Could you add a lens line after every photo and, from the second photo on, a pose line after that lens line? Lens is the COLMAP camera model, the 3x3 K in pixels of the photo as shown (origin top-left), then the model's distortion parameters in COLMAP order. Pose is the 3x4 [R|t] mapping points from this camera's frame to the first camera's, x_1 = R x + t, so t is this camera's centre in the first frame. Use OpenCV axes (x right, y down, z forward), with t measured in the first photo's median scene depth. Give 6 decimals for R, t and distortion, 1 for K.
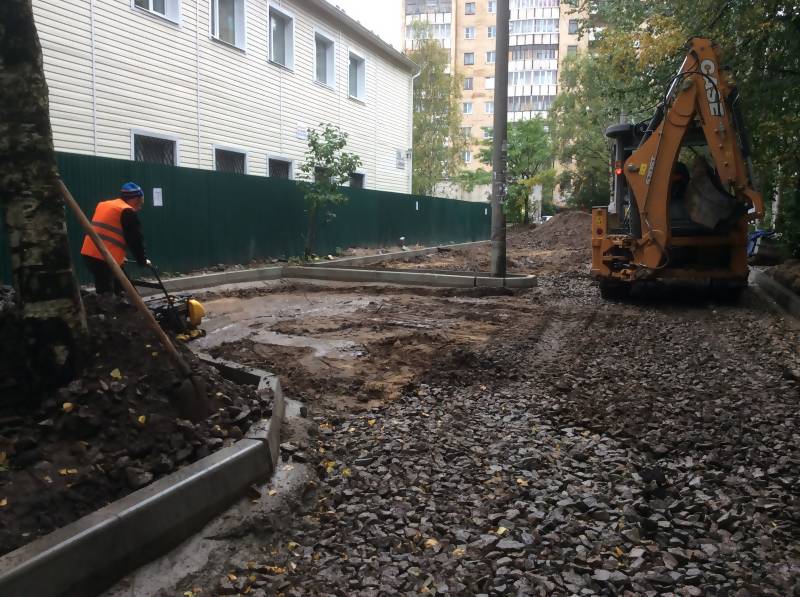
lens RADIAL K [[731.0, 0, 400.0], [0, 731.0, 298.5], [0, 0, 1]] dist [0.002236, -0.014381]
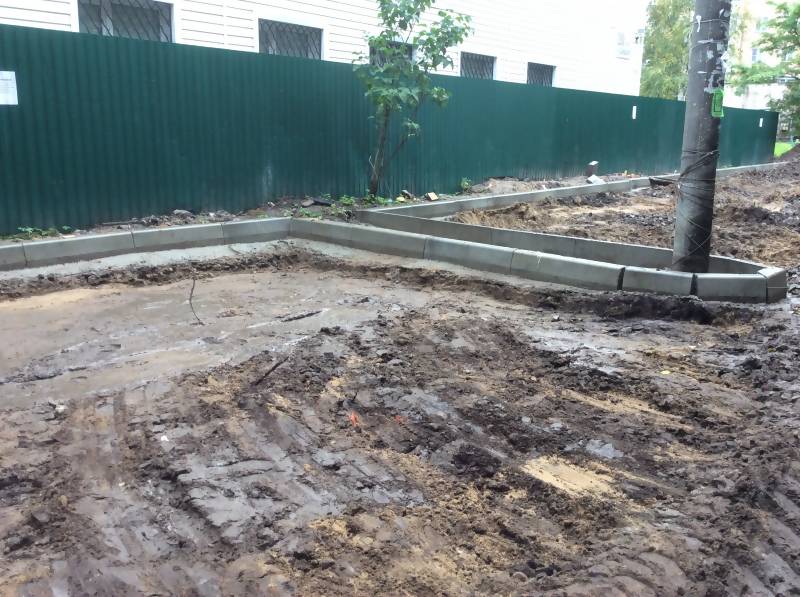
lens RADIAL K [[731.0, 0, 400.0], [0, 731.0, 298.5], [0, 0, 1]] dist [0.002236, -0.014381]
pose [[0.934215, 0.089094, -0.345406, 0.214830], [-0.047816, 0.990845, 0.126253, -0.100301], [0.353492, -0.101432, 0.929922, 0.872042]]
